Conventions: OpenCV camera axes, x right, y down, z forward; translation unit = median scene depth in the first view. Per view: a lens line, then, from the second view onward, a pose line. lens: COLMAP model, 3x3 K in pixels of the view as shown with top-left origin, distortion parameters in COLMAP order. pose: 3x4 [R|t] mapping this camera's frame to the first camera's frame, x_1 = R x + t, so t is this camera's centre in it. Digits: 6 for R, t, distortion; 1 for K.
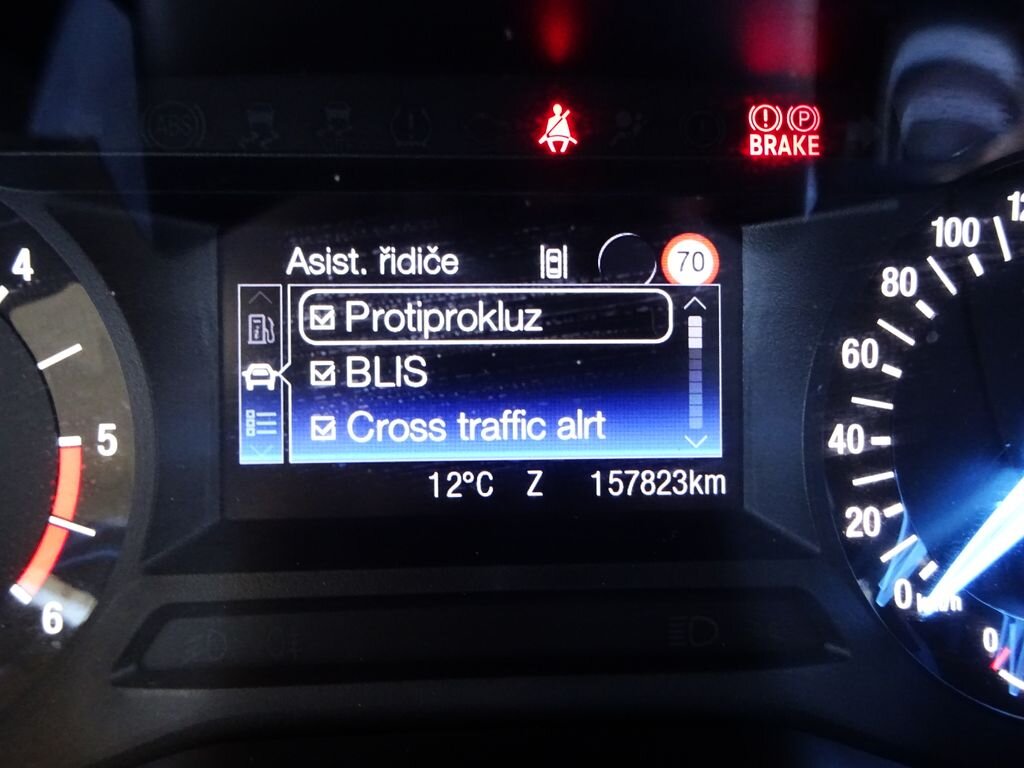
lens RADIAL K [[725.6, 0, 512.0], [0, 725.6, 384.0], [0, 0, 1]] dist [0.006618, -0.010277]
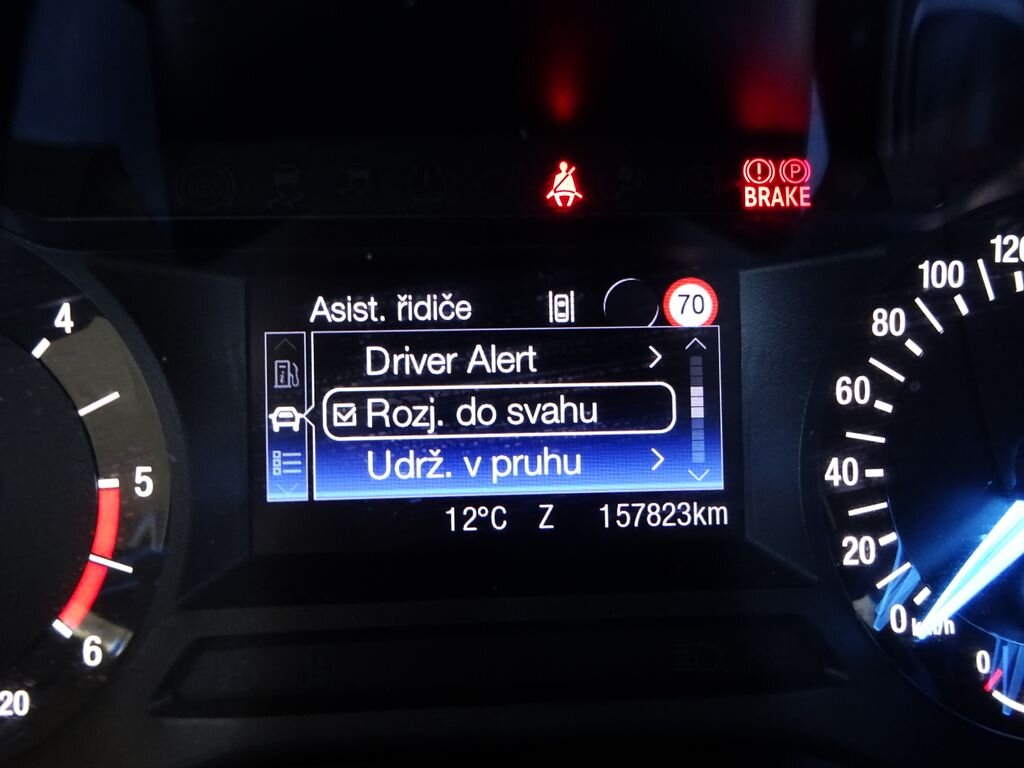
lens RADIAL K [[725.6, 0, 512.0], [0, 725.6, 384.0], [0, 0, 1]] dist [0.006618, -0.010277]
pose [[0.999920, -0.011672, -0.004791, -0.011099], [0.011588, 0.999783, -0.017302, -0.038671], [0.004992, 0.017245, 0.999839, -0.057940]]
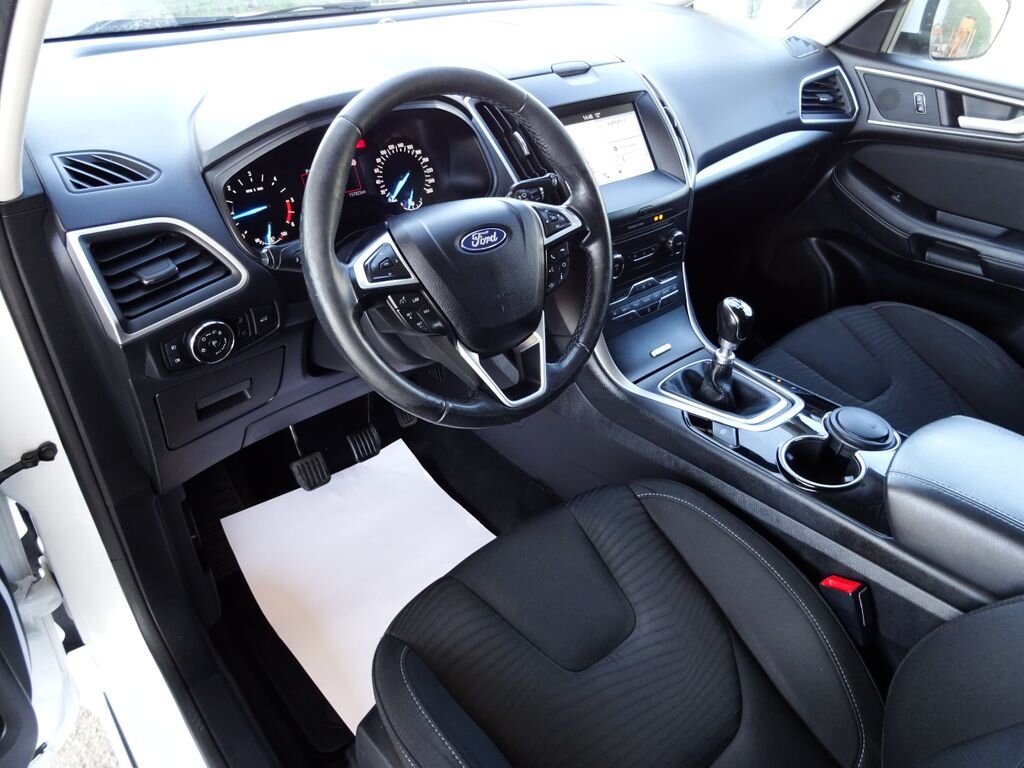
lens RADIAL K [[725.6, 0, 512.0], [0, 725.6, 384.0], [0, 0, 1]] dist [0.006618, -0.010277]
pose [[0.796101, -0.332830, 0.505418, -3.048464], [0.234502, 0.939587, 0.249370, 0.505545], [-0.557881, -0.080002, 0.826056, -6.396070]]
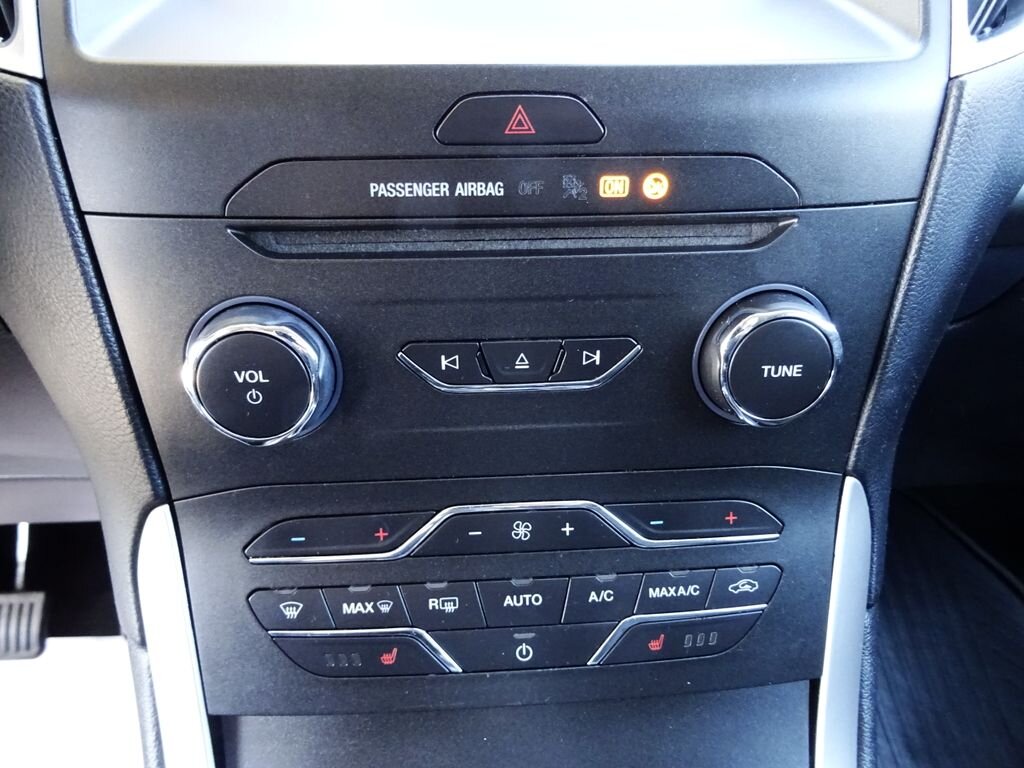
lens RADIAL K [[729.2, 0, 512.0], [0, 729.2, 384.0], [0, 0, 1]] dist [-0.002990, -0.008697]
pose [[0.999832, -0.013959, 0.011876, 3.017585], [0.013054, 0.997237, 0.073124, 1.487473], [-0.012864, -0.072957, 0.997252, -1.630975]]
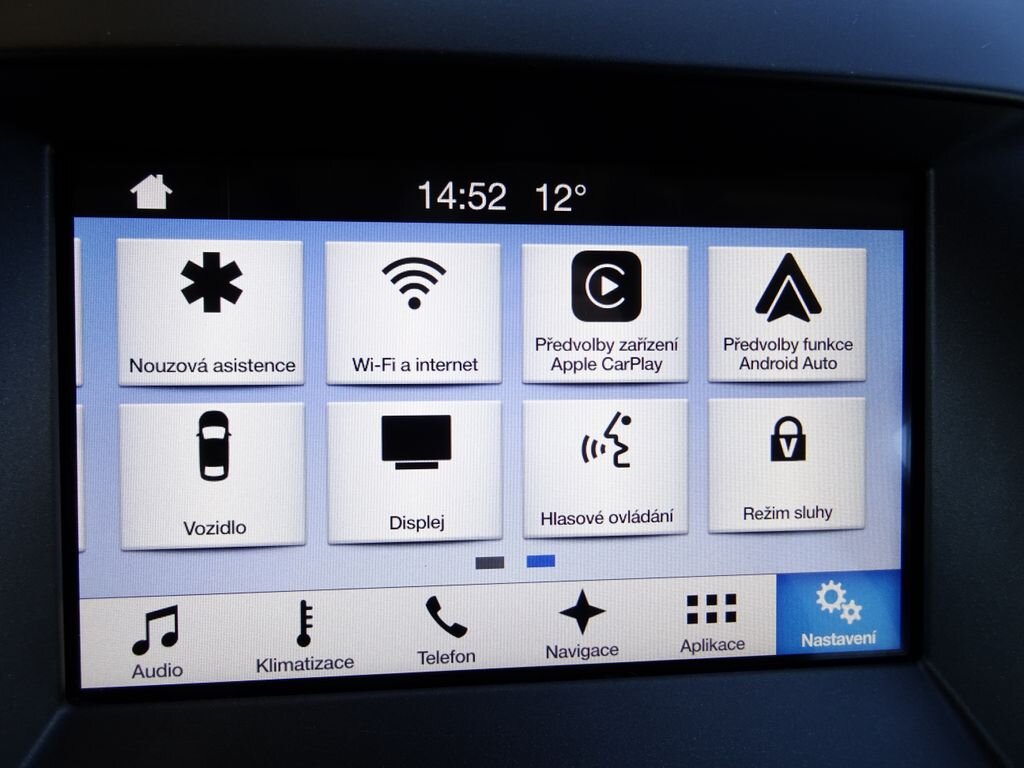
lens RADIAL K [[729.2, 0, 512.0], [0, 729.2, 384.0], [0, 0, 1]] dist [-0.002990, -0.008697]
pose [[0.998078, 0.017347, 0.059488, 2.937271], [-0.029407, 0.977621, 0.208311, -0.041570], [-0.054543, -0.209660, 0.976252, -0.941497]]
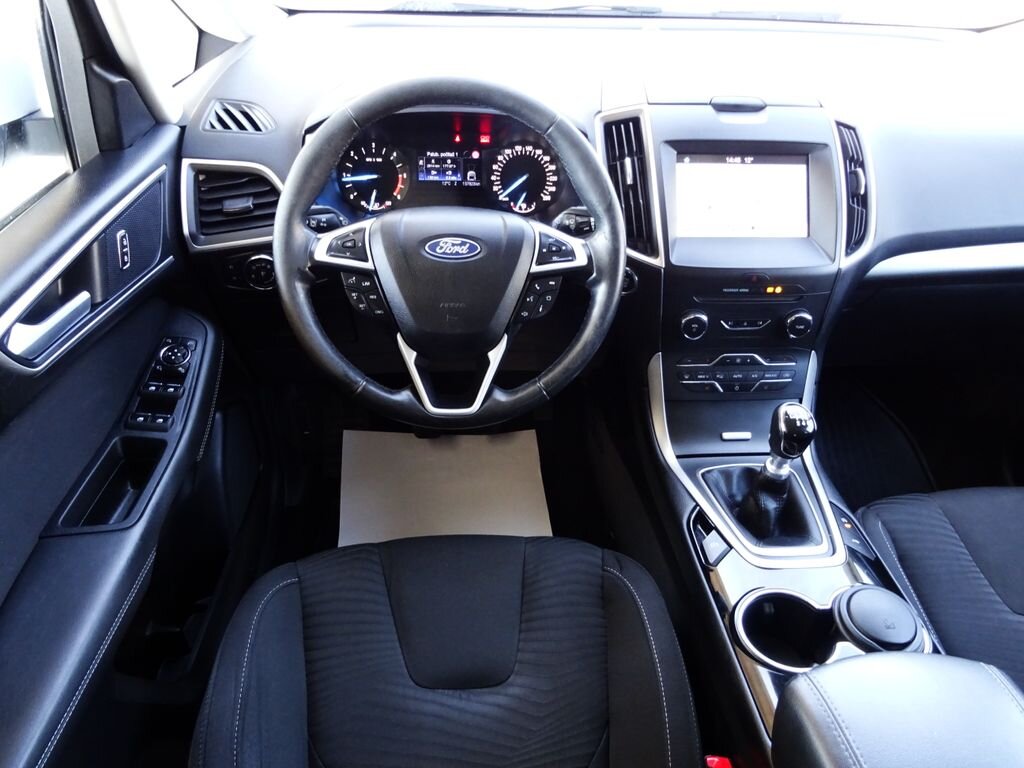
lens RADIAL K [[729.2, 0, 512.0], [0, 729.2, 384.0], [0, 0, 1]] dist [-0.002990, -0.008697]
pose [[0.999445, 0.008351, 0.032256, 0.419174], [-0.014585, 0.980059, 0.198171, 0.715981], [-0.029957, -0.198531, 0.979637, -7.447505]]
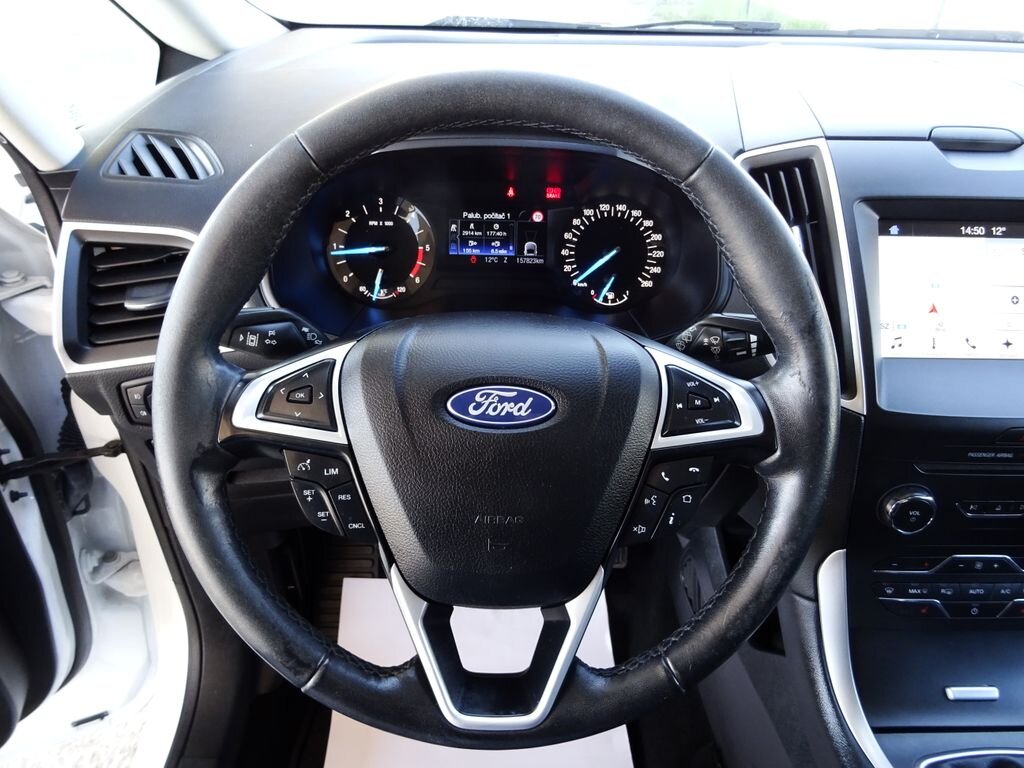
lens RADIAL K [[729.2, 0, 512.0], [0, 729.2, 384.0], [0, 0, 1]] dist [-0.002990, -0.008697]
pose [[0.999233, 0.030886, -0.024059, 0.232803], [-0.027362, 0.990452, 0.135112, 0.315536], [0.028002, -0.134350, 0.990538, -4.328514]]
